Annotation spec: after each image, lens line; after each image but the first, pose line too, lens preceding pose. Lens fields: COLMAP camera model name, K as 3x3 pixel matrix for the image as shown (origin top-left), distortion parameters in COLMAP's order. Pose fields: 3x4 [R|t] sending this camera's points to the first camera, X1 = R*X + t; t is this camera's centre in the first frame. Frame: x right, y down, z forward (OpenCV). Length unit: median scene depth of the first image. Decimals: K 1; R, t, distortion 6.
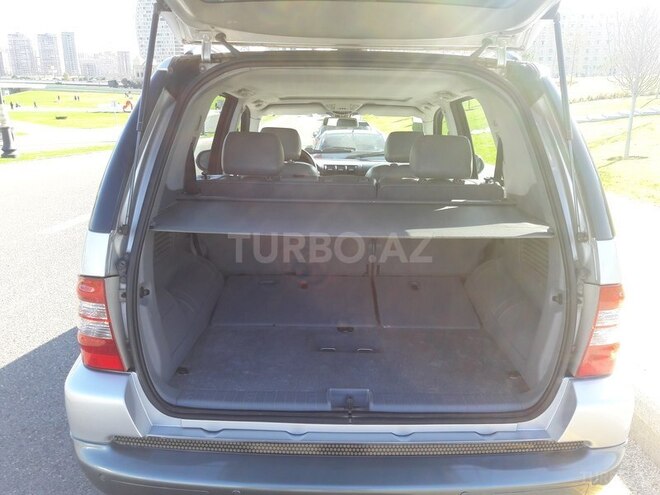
lens RADIAL K [[538.3, 0, 330.0], [0, 538.3, 247.5], [0, 0, 1]] dist [-0.009210, -0.019049]
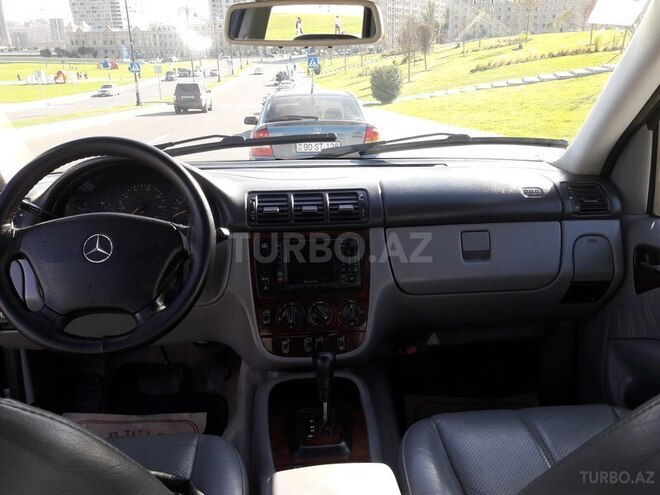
lens RADIAL K [[538.3, 0, 330.0], [0, 538.3, 247.5], [0, 0, 1]] dist [-0.009210, -0.019049]
pose [[0.995709, -0.049082, 0.078447, 0.001034], [0.044340, 0.997147, 0.061092, -0.019355], [-0.081221, -0.057351, 0.995045, 0.098433]]
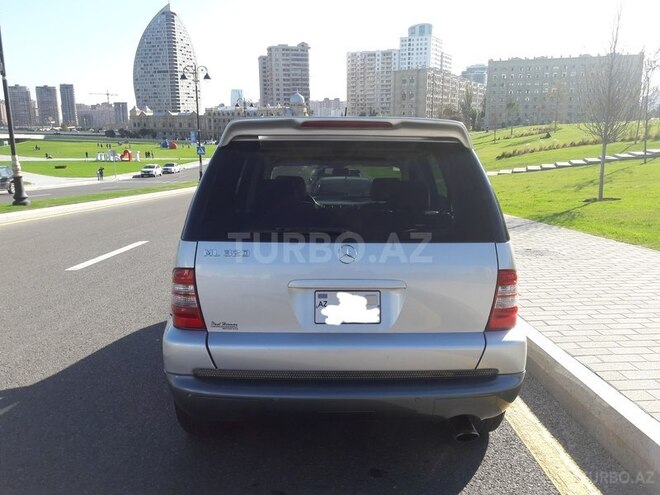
lens RADIAL K [[538.3, 0, 330.0], [0, 538.3, 247.5], [0, 0, 1]] dist [-0.009210, -0.019049]
pose [[0.999880, -0.010563, 0.011306, -0.001174], [0.011475, 0.996408, -0.083907, 0.006298], [-0.010379, 0.084027, 0.996409, -0.029452]]
